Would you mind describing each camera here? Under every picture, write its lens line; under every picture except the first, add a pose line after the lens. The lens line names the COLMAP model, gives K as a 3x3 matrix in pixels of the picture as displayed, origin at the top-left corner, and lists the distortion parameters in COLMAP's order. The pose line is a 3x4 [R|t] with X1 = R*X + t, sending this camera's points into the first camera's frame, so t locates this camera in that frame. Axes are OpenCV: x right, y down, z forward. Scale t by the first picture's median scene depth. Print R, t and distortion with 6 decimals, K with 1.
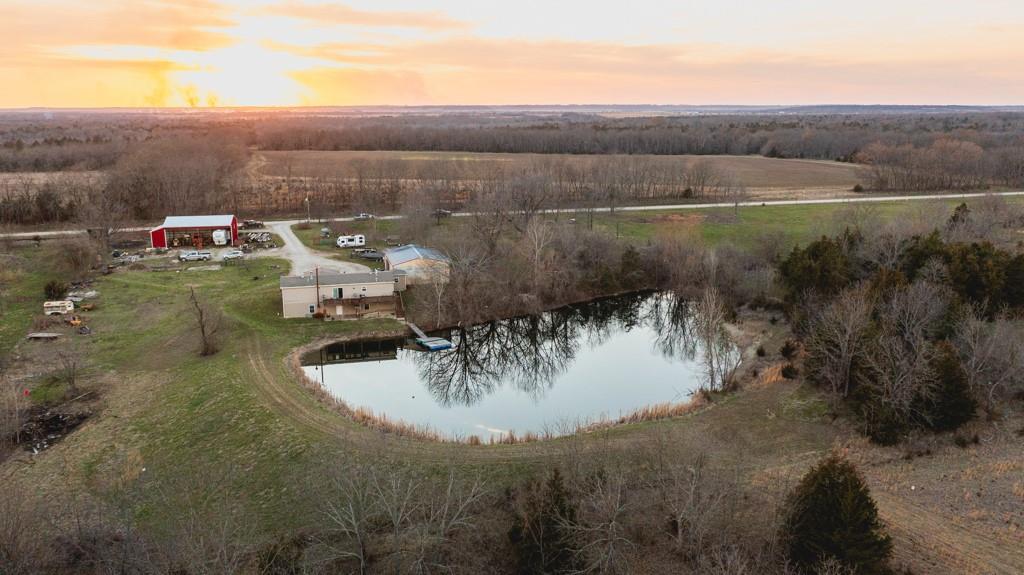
lens RADIAL K [[817.4, 0, 506.7], [0, 817.4, 287.7], [0, 0, 1]] dist [-0.017956, 0.012112]
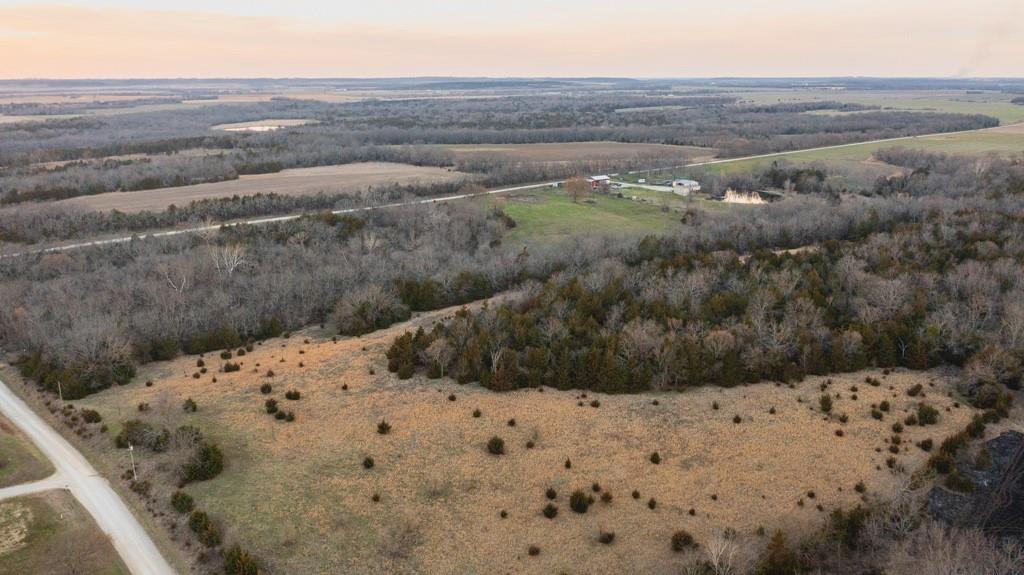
lens RADIAL K [[821.4, 0, 508.4], [0, 821.4, 286.1], [0, 0, 1]] dist [-0.015476, 0.007006]
pose [[0.884774, -0.116247, 0.451289, -2.727129], [0.101269, 0.993208, 0.057298, 0.147467], [-0.454884, -0.004994, 0.890537, -2.093679]]
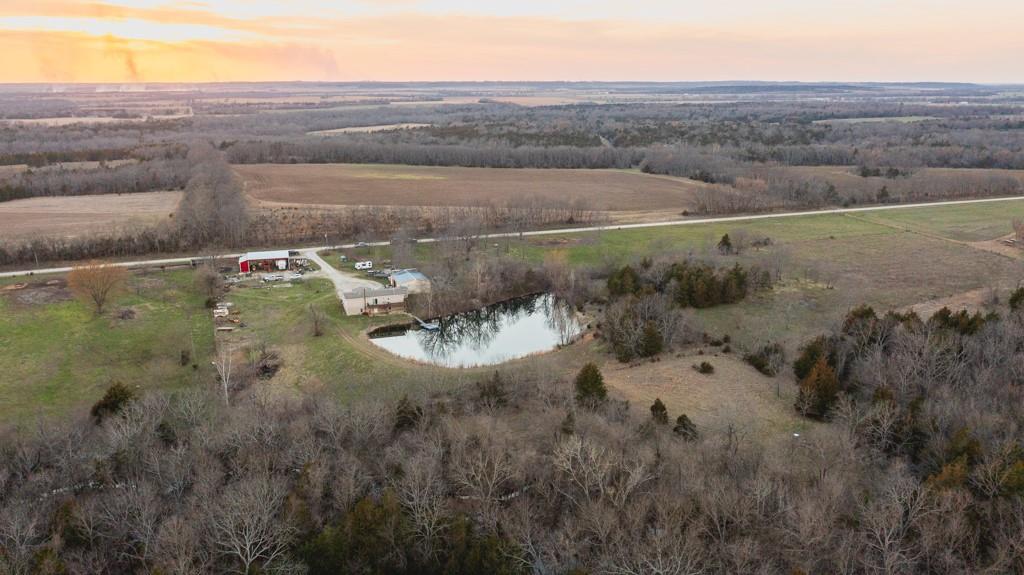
lens RADIAL K [[817.4, 0, 506.7], [0, 817.4, 287.7], [0, 0, 1]] dist [-0.017956, 0.012112]
pose [[0.994887, -0.024401, 0.098003, -0.081247], [0.021309, 0.999245, 0.032478, -0.073979], [-0.098722, -0.030224, 0.994656, -0.844968]]
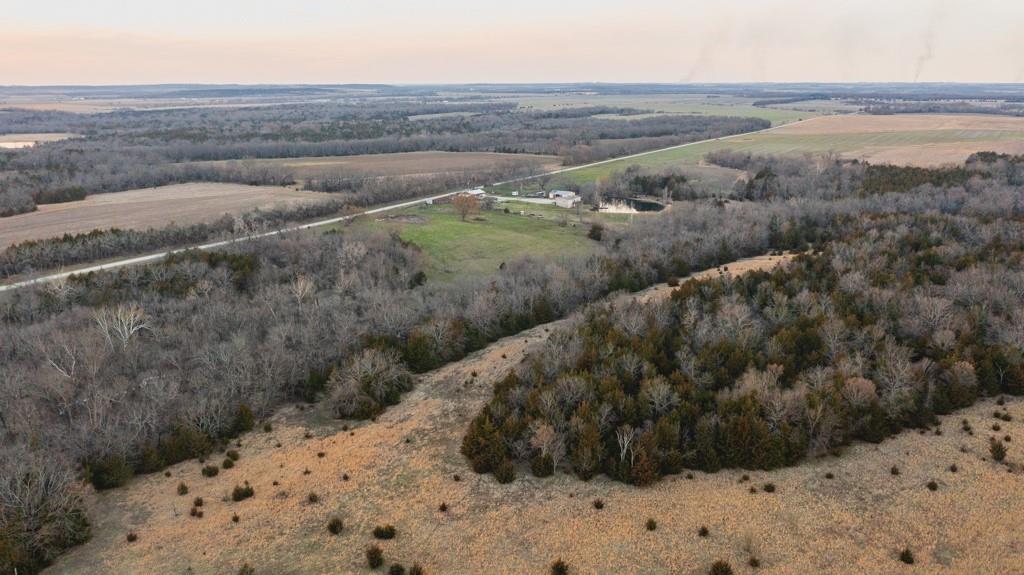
lens RADIAL K [[817.4, 0, 506.7], [0, 817.4, 287.7], [0, 0, 1]] dist [-0.017956, 0.012112]
pose [[0.713014, -0.172381, 0.679630, -2.960374], [0.152915, 0.984205, 0.089207, 0.016629], [-0.684272, 0.040320, 0.728111, -1.515106]]
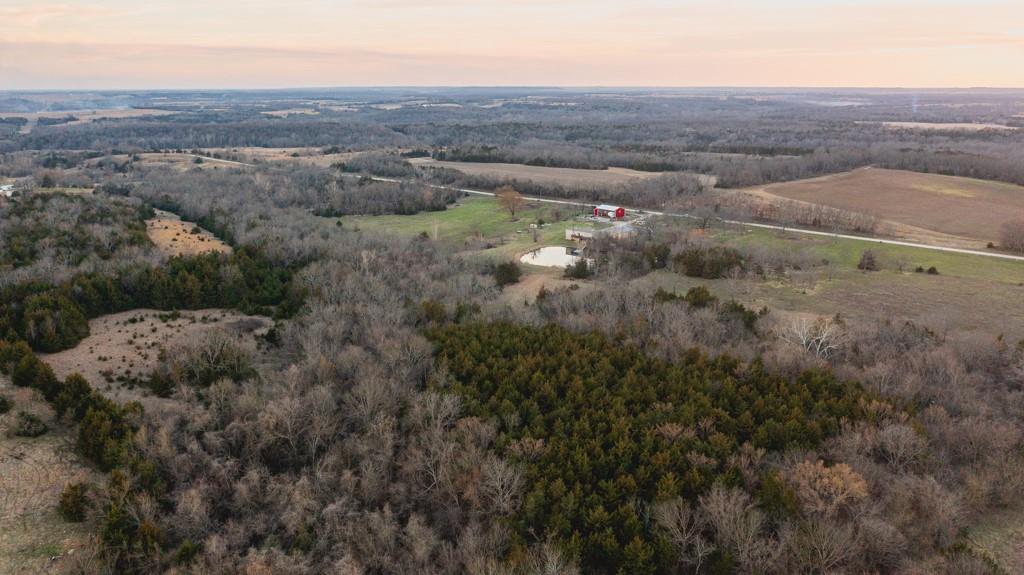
lens RADIAL K [[817.4, 0, 506.7], [0, 817.4, 287.7], [0, 0, 1]] dist [-0.017956, 0.012112]
pose [[0.515258, 0.208295, -0.831338, 2.147760], [-0.185203, 0.974158, 0.129292, -0.137812], [0.836785, 0.087348, 0.540520, -0.853684]]
